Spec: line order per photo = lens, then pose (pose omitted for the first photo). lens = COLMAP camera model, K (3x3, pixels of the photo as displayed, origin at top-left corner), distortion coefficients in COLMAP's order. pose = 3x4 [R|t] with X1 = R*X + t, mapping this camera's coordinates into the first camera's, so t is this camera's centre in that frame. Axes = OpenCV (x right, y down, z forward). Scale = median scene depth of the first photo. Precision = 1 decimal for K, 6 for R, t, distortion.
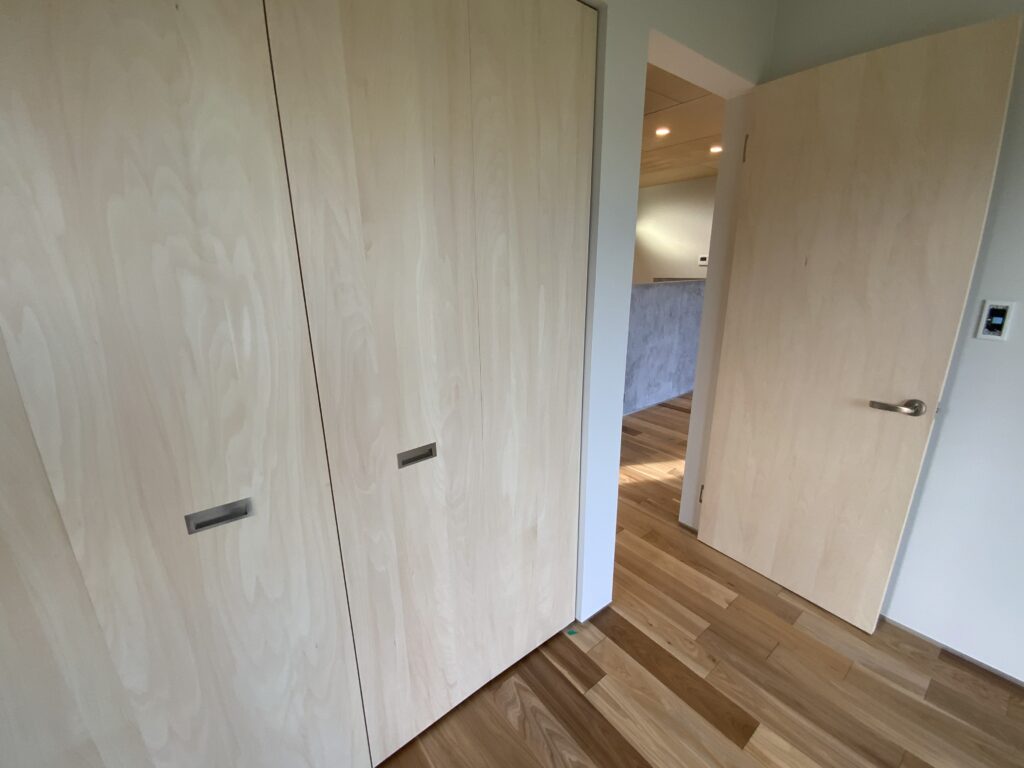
lens RADIAL K [[419.6, 0, 510.6], [0, 419.6, 385.1], [0, 0, 1]] dist [0.024488, -0.018067]
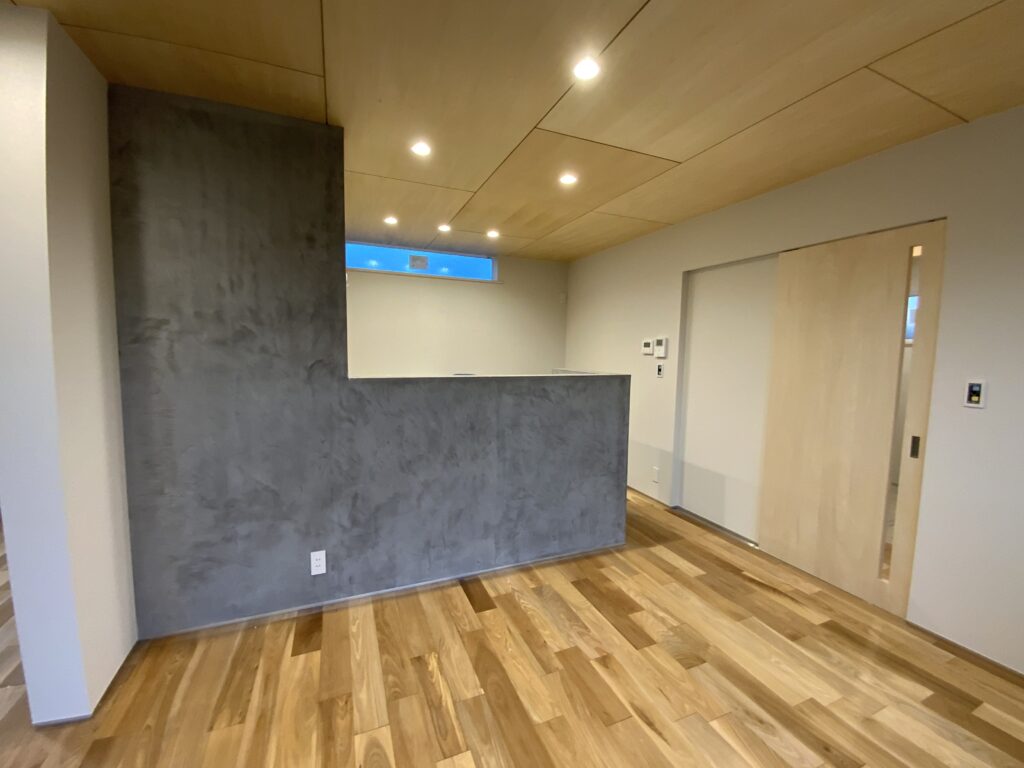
lens RADIAL K [[419.6, 0, 510.6], [0, 419.6, 385.1], [0, 0, 1]] dist [0.024488, -0.018067]
pose [[0.965662, 0.043647, -0.256110, 0.578516], [-0.092196, 0.979199, -0.180745, -0.122006], [0.242894, 0.198151, 0.949599, 0.419176]]
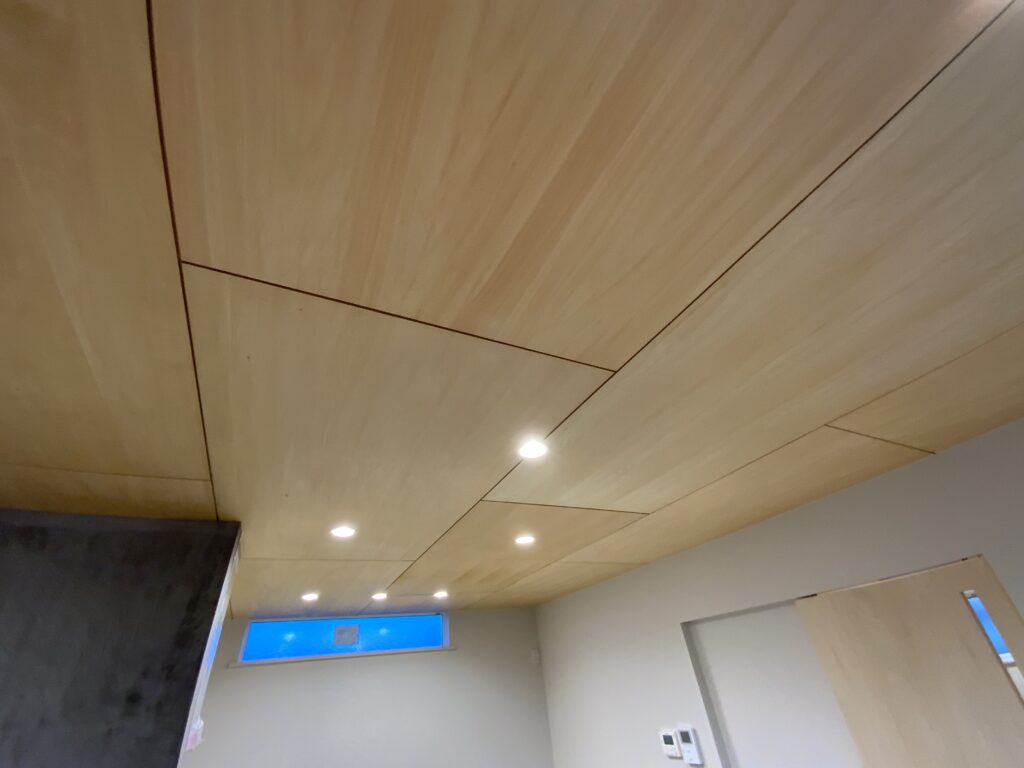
lens RADIAL K [[419.6, 0, 510.6], [0, 419.6, 385.1], [0, 0, 1]] dist [0.024488, -0.018067]
pose [[0.976483, -0.191320, -0.099388, 0.560417], [0.042414, 0.622456, -0.781505, -0.247962], [0.211382, 0.758910, 0.615932, 0.494471]]
